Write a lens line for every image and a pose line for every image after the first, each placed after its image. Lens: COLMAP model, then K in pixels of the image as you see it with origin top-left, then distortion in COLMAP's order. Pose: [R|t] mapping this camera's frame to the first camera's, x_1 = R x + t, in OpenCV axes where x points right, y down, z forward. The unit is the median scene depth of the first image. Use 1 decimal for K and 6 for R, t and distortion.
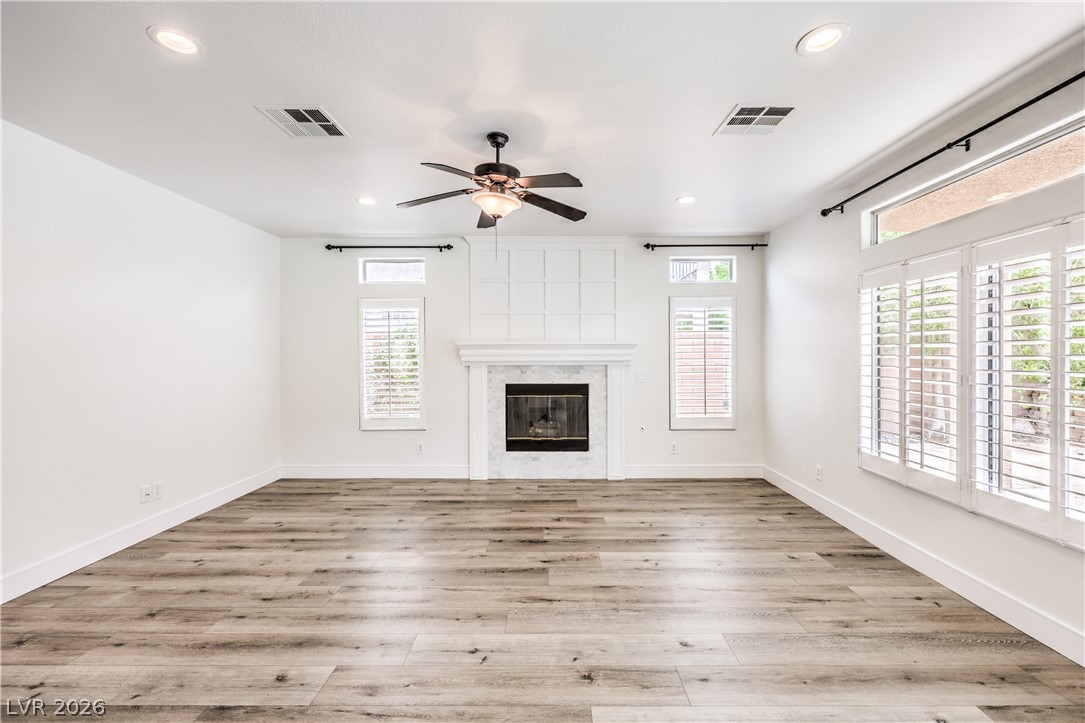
lens RADIAL K [[443.8, 0, 545.0], [0, 443.8, 356.7], [0, 0, 1]] dist [0.000063, -0.000284]
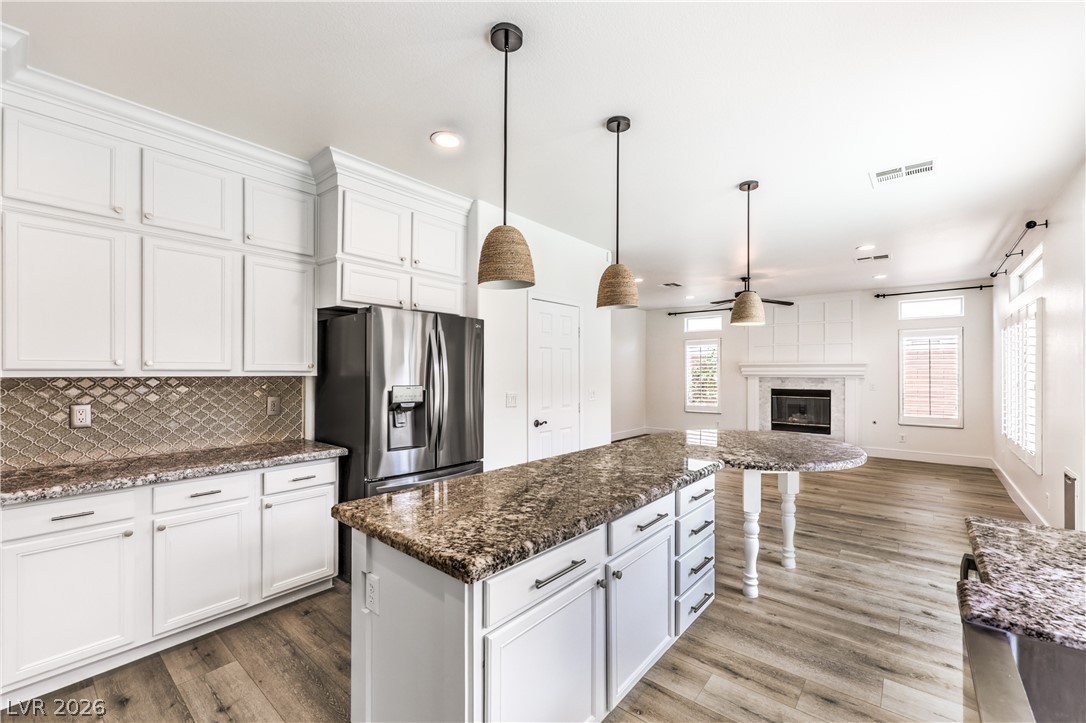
lens RADIAL K [[444.3, 0, 545.7], [0, 444.3, 369.4], [0, 0, 1]] dist [0.000063, -0.000284]
pose [[0.768113, -0.001101, -0.640314, 0.321655], [-0.010005, 0.999856, -0.013721, 0.021110], [0.640236, 0.016946, 0.767991, -0.790639]]
